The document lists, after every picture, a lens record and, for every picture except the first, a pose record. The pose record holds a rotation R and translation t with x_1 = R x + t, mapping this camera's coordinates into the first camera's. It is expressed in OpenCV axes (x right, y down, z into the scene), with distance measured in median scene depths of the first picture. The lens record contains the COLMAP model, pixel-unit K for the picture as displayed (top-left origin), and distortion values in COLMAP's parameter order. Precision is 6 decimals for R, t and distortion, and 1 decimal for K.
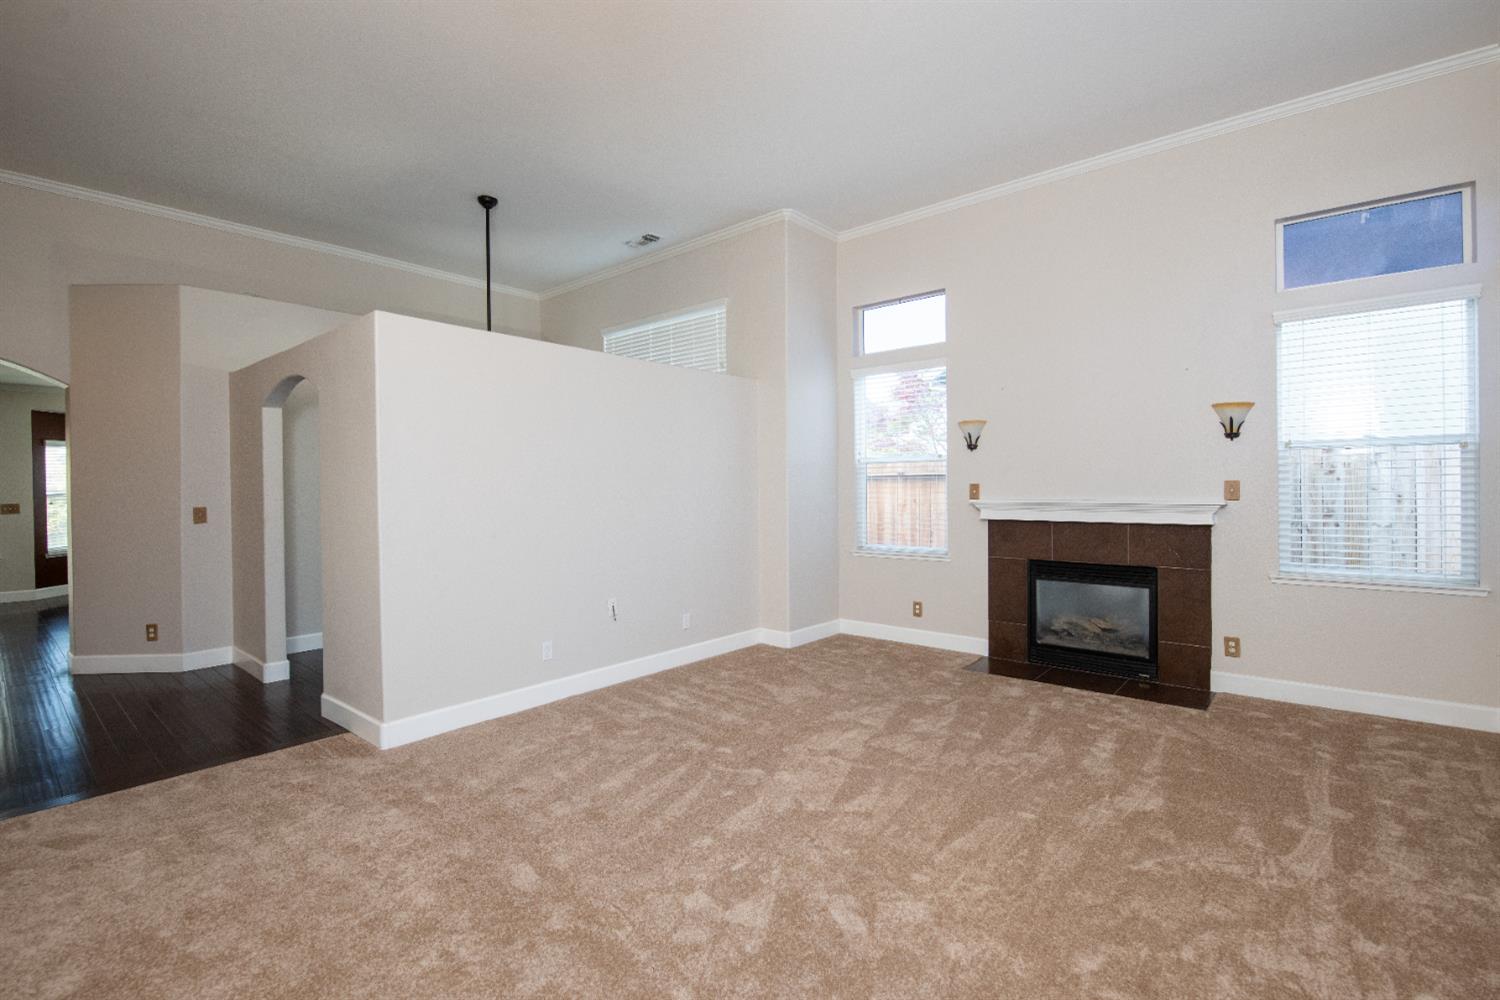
lens RADIAL K [[658.2, 0, 747.8], [0, 658.2, 495.4], [0, 0, 1]] dist [-0.013872, -0.001330]
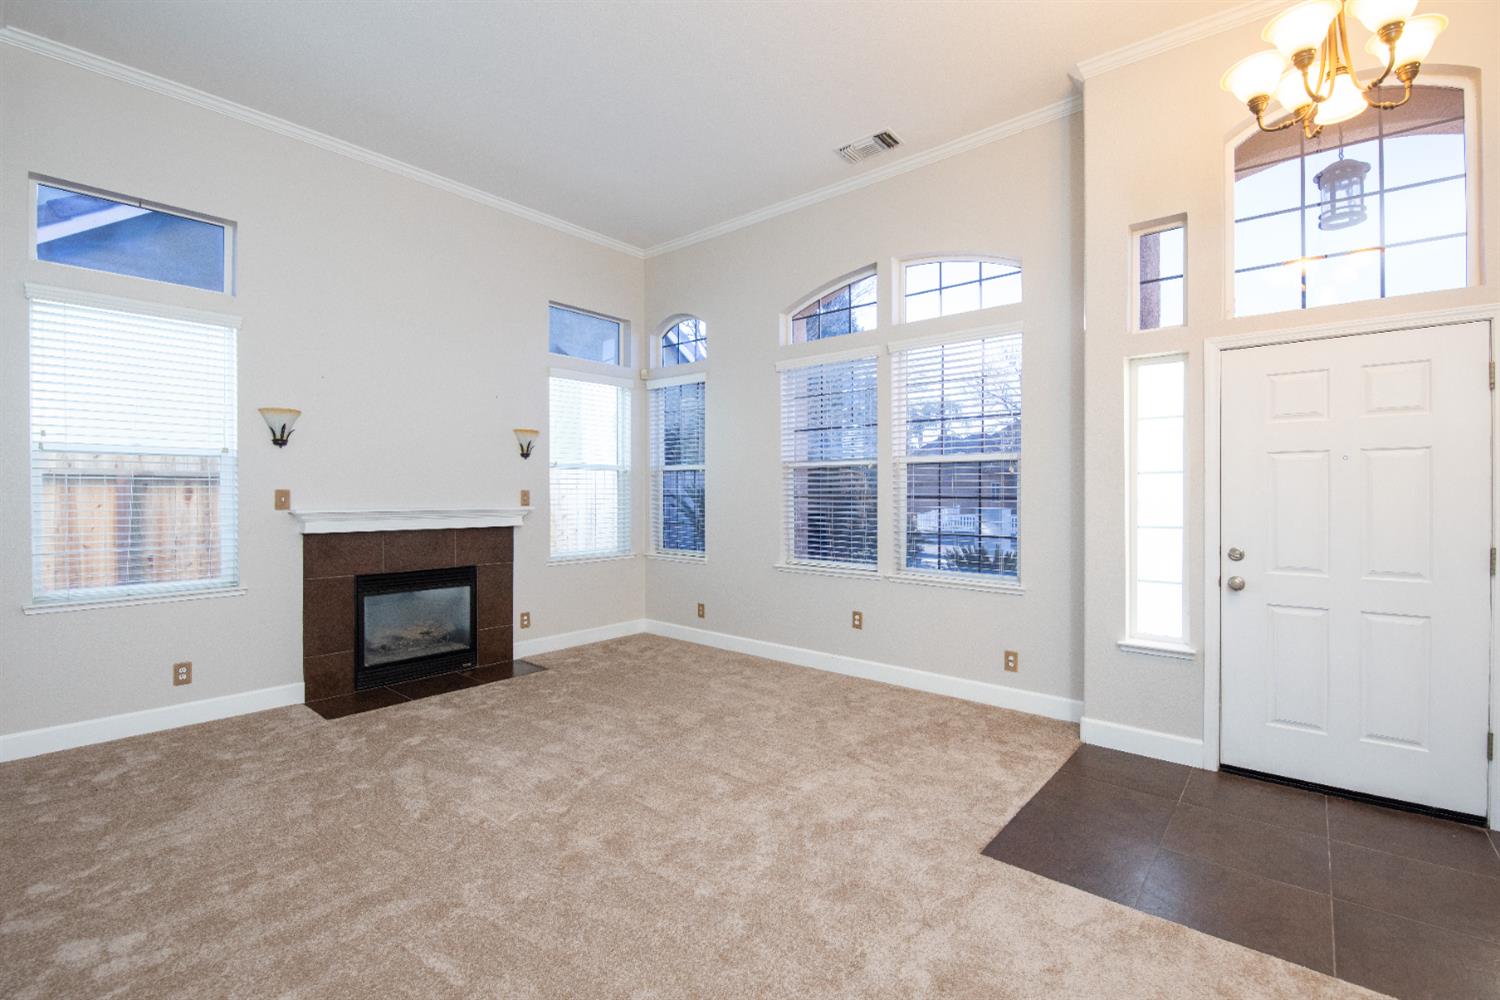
lens RADIAL K [[658.2, 0, 754.9], [0, 658.2, 501.3], [0, 0, 1]] dist [-0.013872, -0.001330]
pose [[-0.006730, -0.006383, 0.999957, -0.474715], [0.003661, 0.999973, 0.006407, -0.007348], [-0.999971, 0.003704, -0.006707, 0.478033]]
